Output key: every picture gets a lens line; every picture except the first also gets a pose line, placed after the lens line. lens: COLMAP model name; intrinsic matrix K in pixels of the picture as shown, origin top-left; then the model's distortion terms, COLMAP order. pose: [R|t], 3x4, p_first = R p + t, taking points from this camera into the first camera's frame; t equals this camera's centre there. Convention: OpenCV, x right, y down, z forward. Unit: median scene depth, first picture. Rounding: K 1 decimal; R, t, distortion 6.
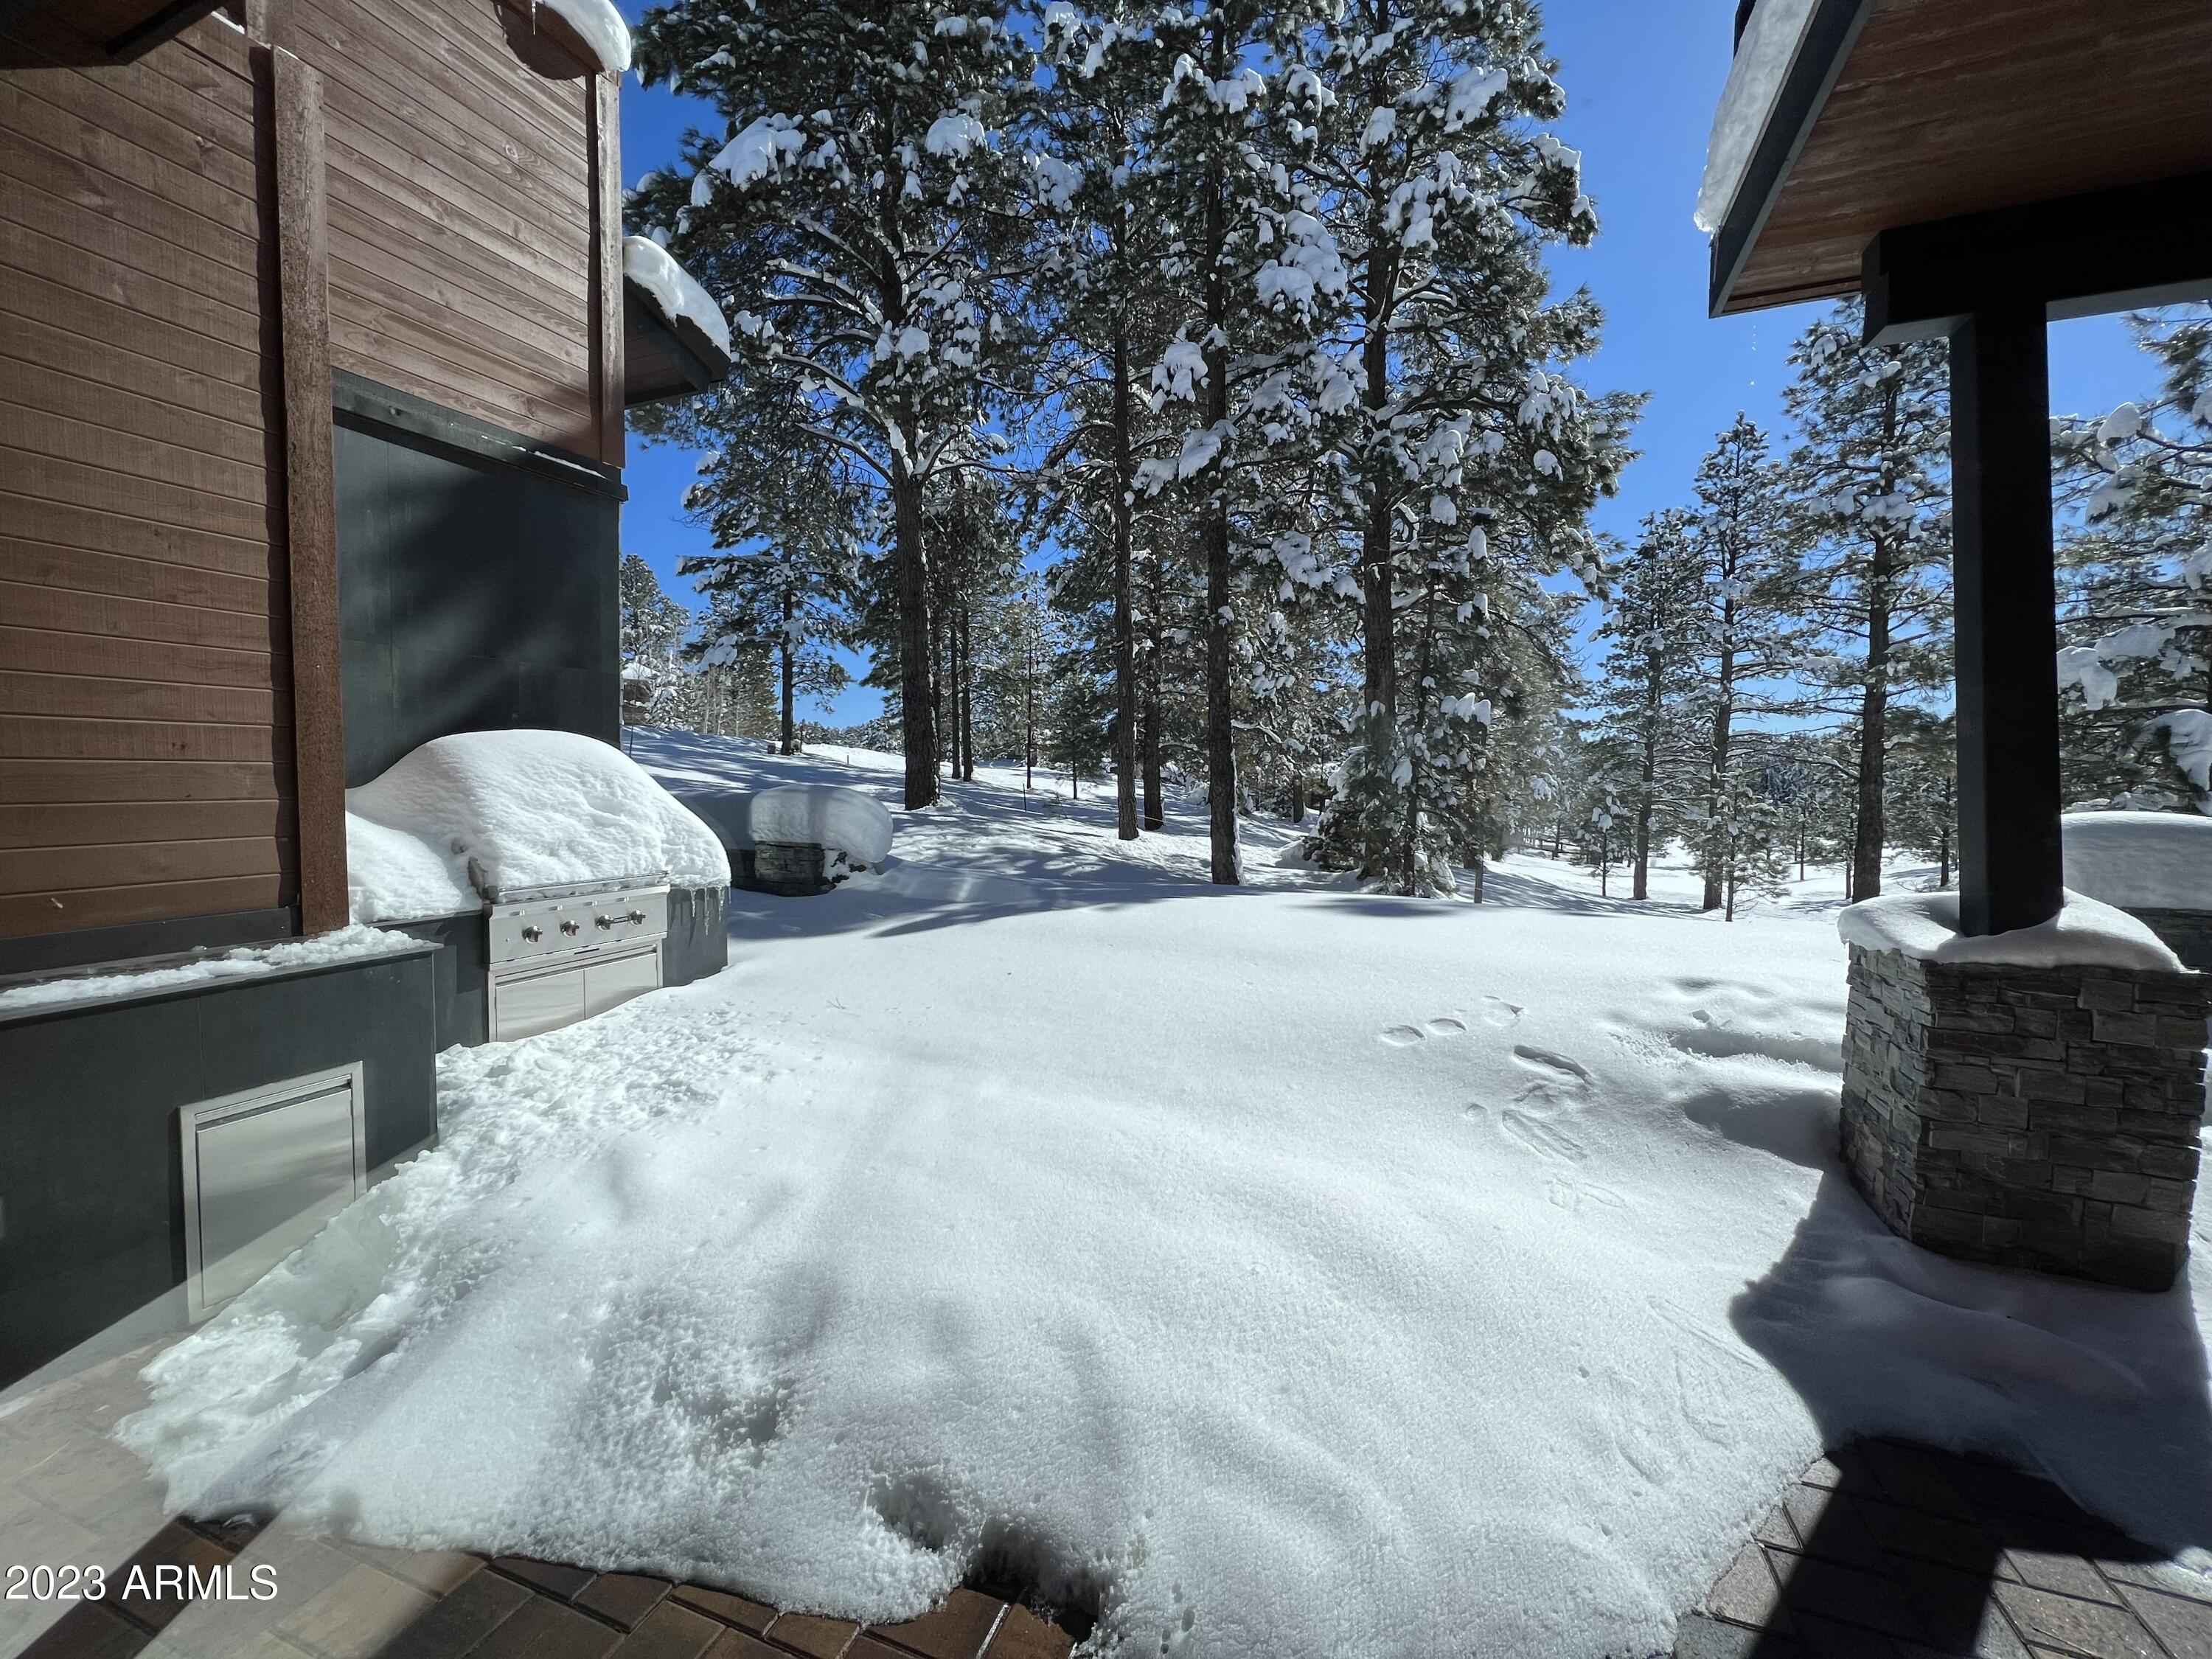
lens RADIAL K [[884.0, 0, 1098.7], [0, 884.0, 825.1], [0, 0, 1]] dist [-0.005180, 0.001497]
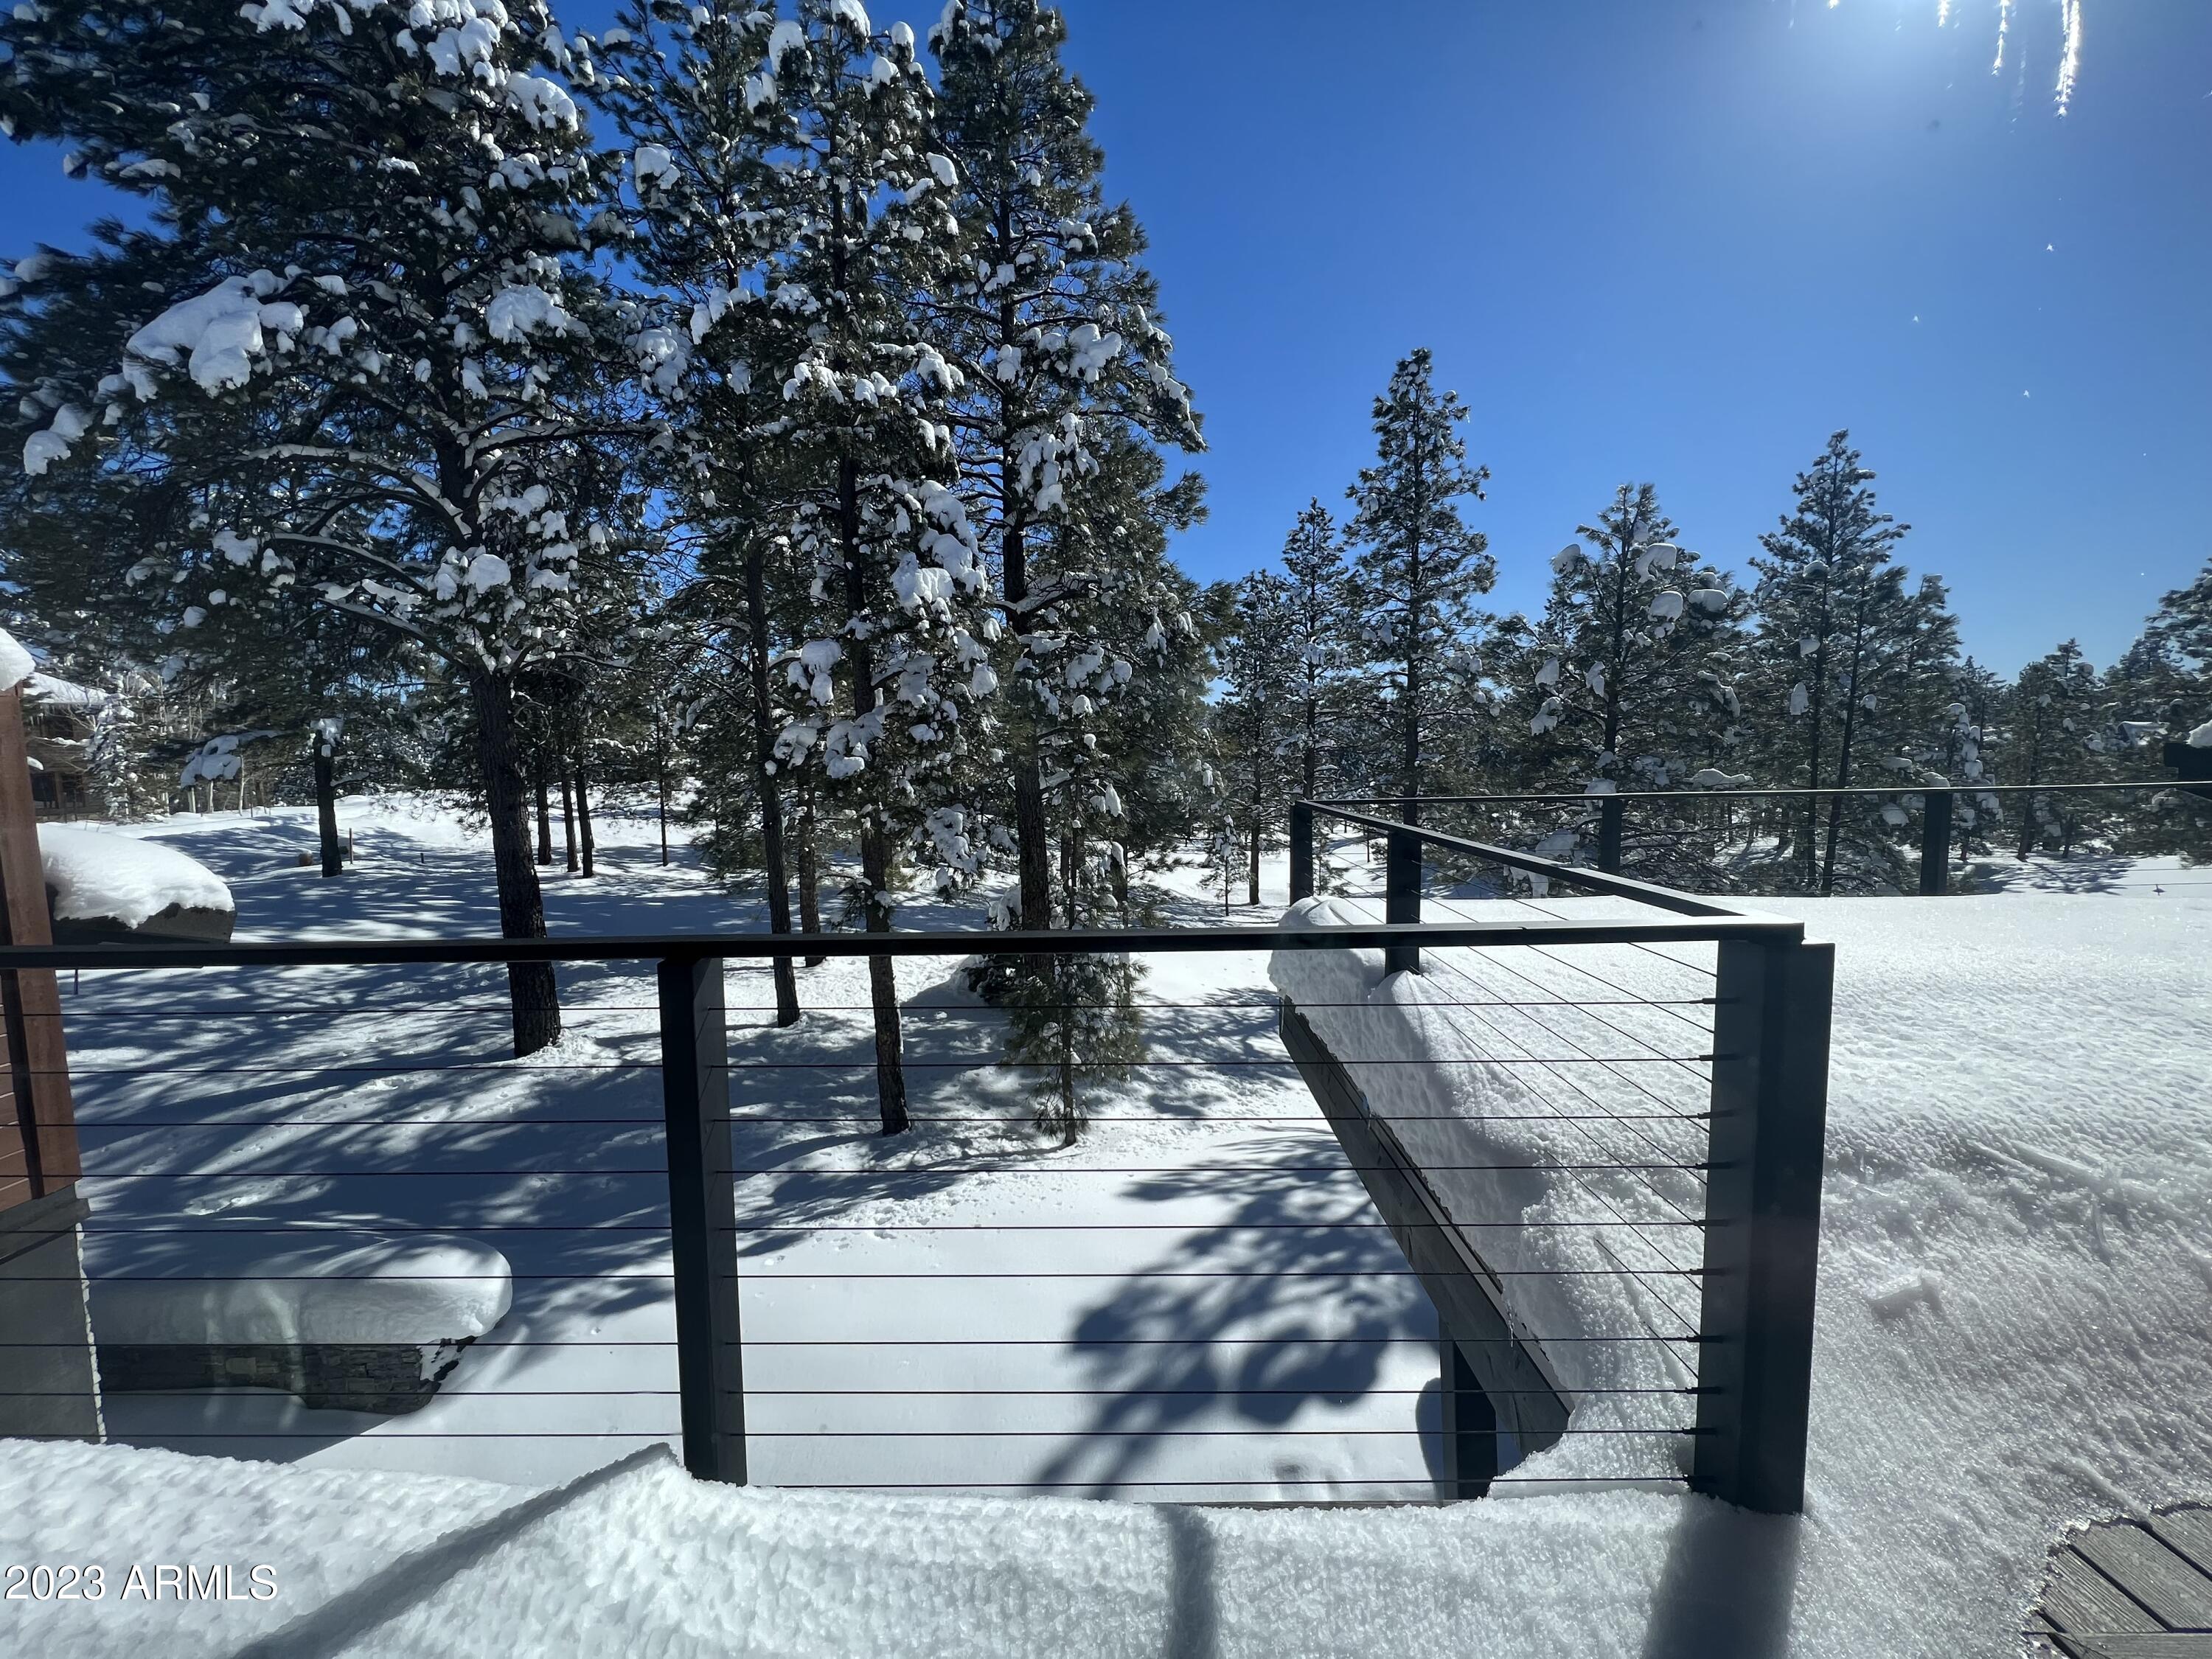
lens RADIAL K [[884.0, 0, 1106.0], [0, 884.0, 834.0], [0, 0, 1]] dist [-0.005180, 0.001497]
pose [[0.925725, -0.056766, 0.373913, 0.008185], [0.042160, 0.997998, 0.047133, -0.300217], [-0.375840, -0.027868, 0.926265, -0.012763]]
